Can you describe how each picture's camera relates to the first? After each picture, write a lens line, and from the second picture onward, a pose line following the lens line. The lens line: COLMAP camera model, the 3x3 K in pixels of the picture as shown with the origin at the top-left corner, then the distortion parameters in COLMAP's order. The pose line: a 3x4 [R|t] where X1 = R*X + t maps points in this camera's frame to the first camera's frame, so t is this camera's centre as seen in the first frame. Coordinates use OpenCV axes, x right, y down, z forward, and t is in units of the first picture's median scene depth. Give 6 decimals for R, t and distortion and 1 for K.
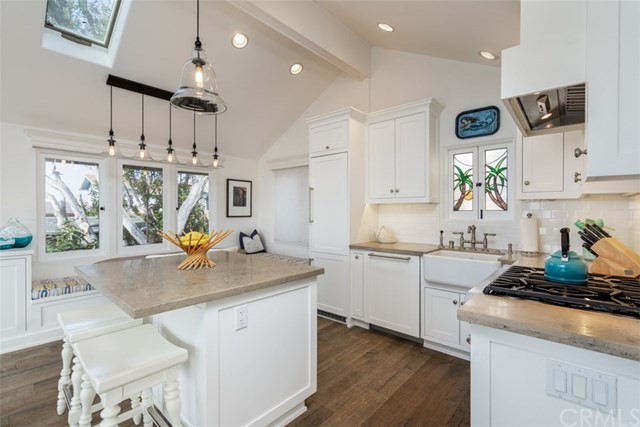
lens RADIAL K [[291.0, 0, 309.5], [0, 291.0, 213.2], [0, 0, 1]] dist [-0.003325, -0.000454]
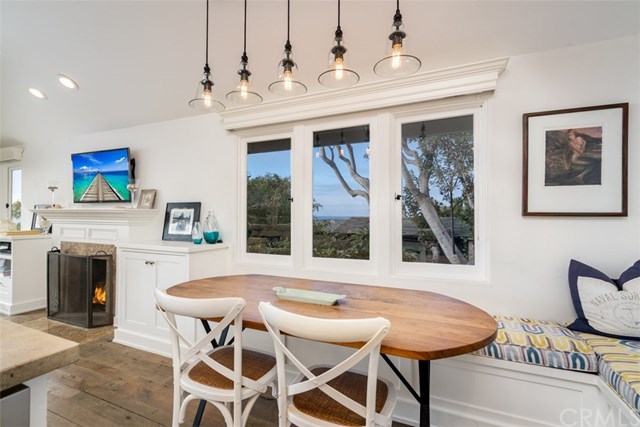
lens RADIAL K [[291.8, 0, 318.9], [0, 291.8, 211.4], [0, 0, 1]] dist [-0.000937, -0.000053]
pose [[0.323425, -0.005169, -0.946240, -0.016738], [-0.009269, 0.999920, -0.008631, 0.022019], [0.946208, 0.011562, 0.323351, 1.011781]]
